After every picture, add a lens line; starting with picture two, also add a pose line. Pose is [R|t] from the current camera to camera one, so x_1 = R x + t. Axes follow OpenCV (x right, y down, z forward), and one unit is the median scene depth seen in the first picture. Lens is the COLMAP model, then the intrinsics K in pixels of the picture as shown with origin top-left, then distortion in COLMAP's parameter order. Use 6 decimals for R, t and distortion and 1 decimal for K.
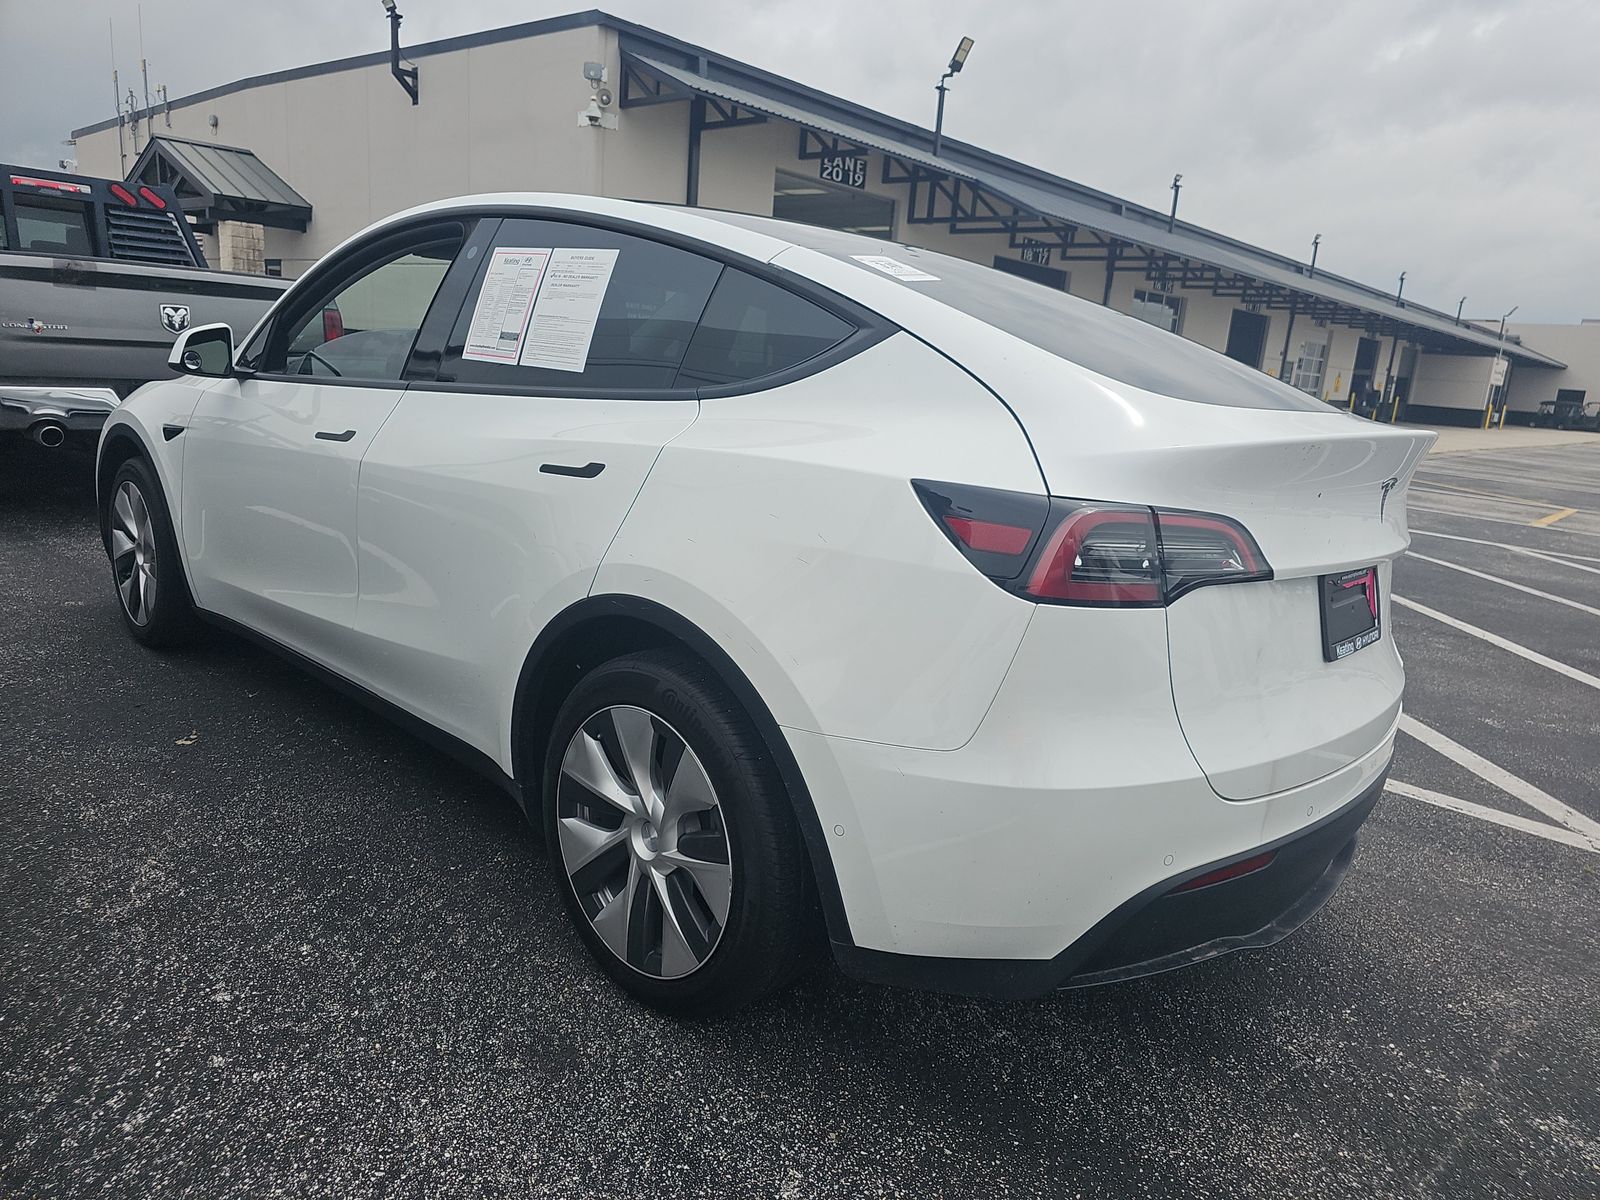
lens RADIAL K [[1034.5, 0, 847.0], [0, 1034.5, 607.1], [0, 0, 1]] dist [0.006736, 0.001558]
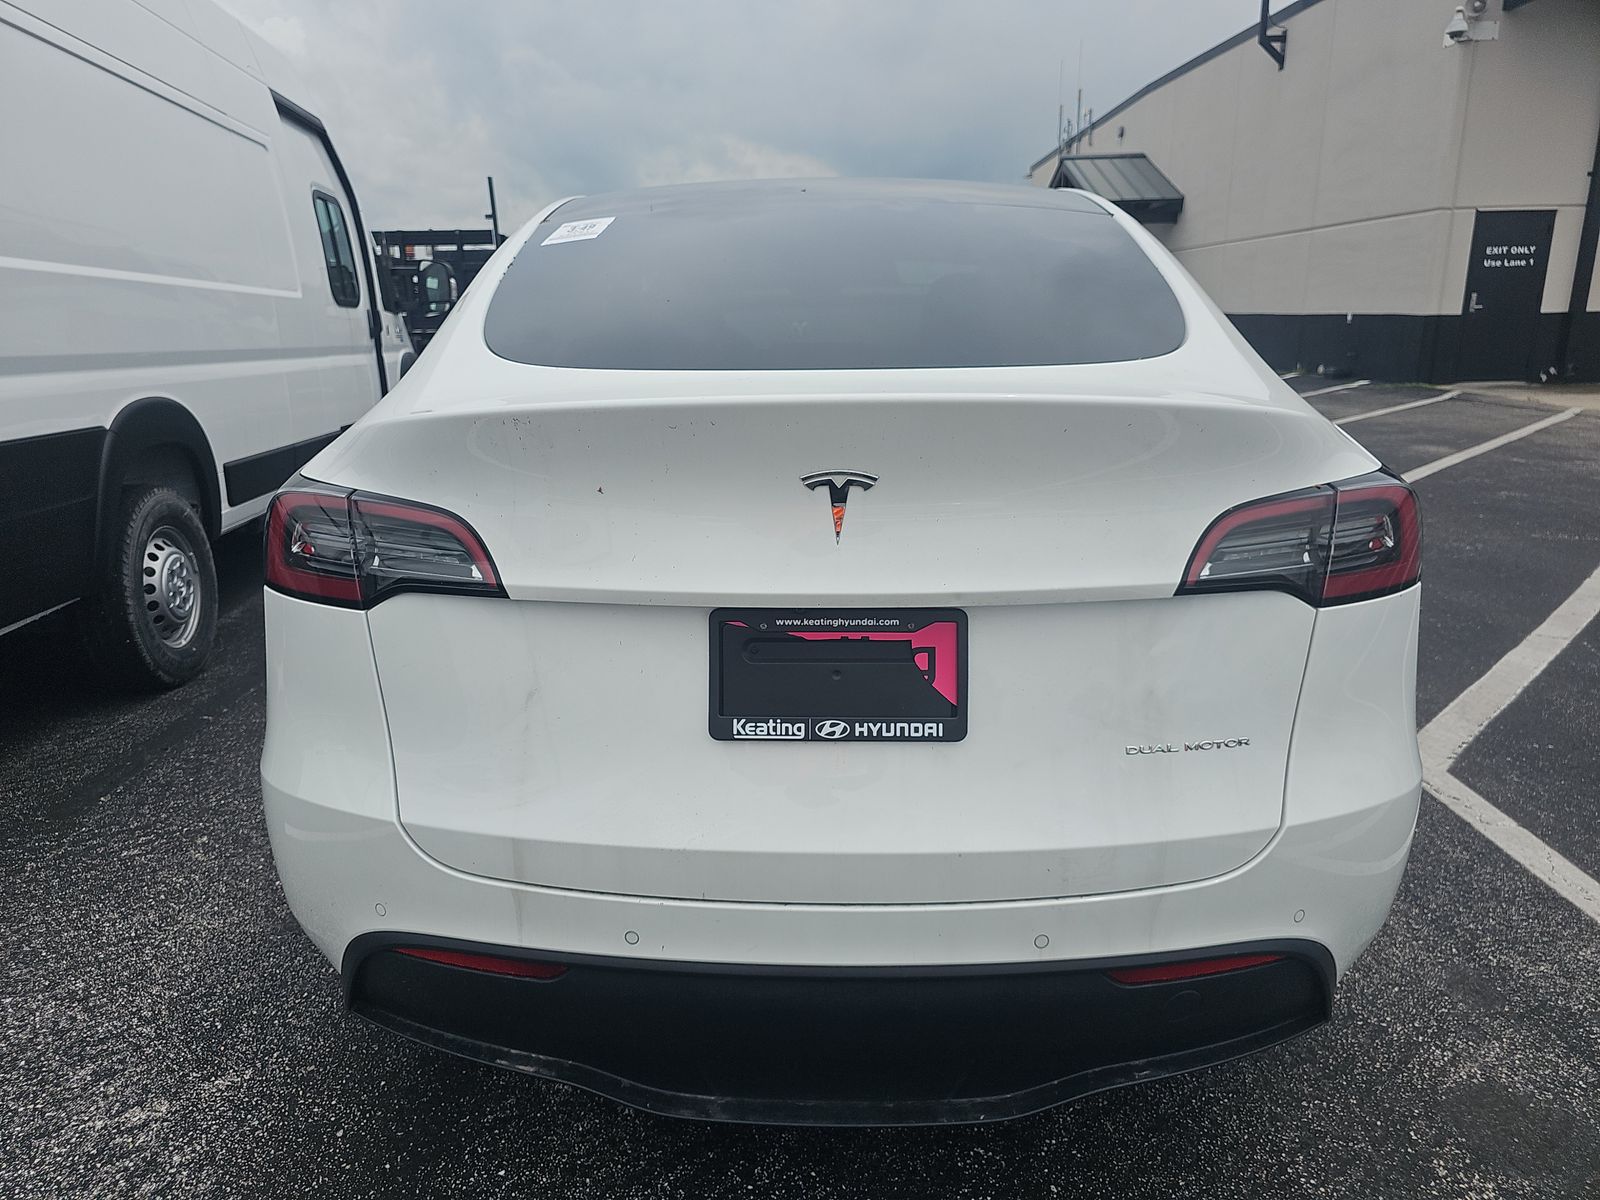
lens RADIAL K [[1079.8, 0, 787.0], [0, 1079.8, 595.2], [0, 0, 1]] dist [0.011894, -0.002505]
pose [[0.646300, 0.109573, -0.755175, 0.267635], [-0.114490, 0.992359, 0.046003, -0.020765], [0.754446, 0.056728, 0.653906, 0.145763]]
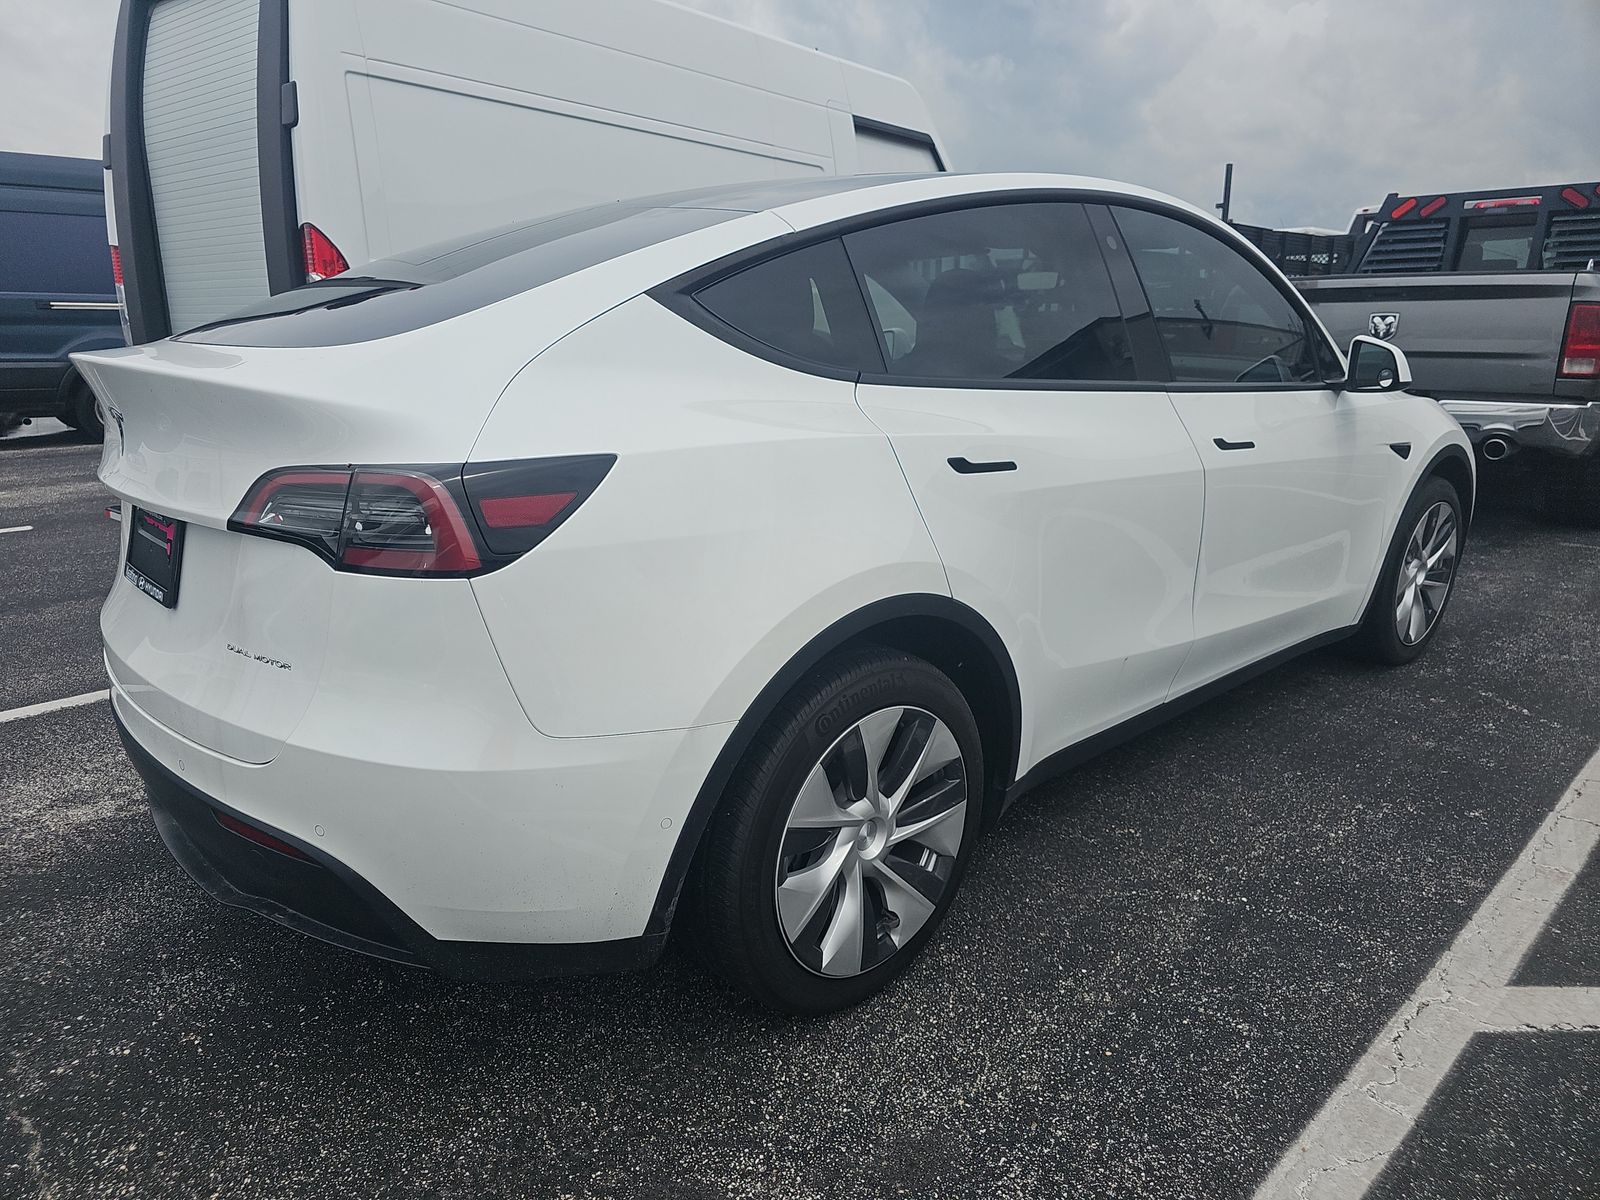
lens RADIAL K [[1079.8, 0, 787.0], [0, 1079.8, 595.2], [0, 0, 1]] dist [0.011894, -0.002505]
pose [[-0.094016, 0.180407, -0.979088, 0.394433], [-0.235728, 0.951446, 0.197949, -0.081968], [0.967261, 0.249409, -0.046925, 0.447559]]
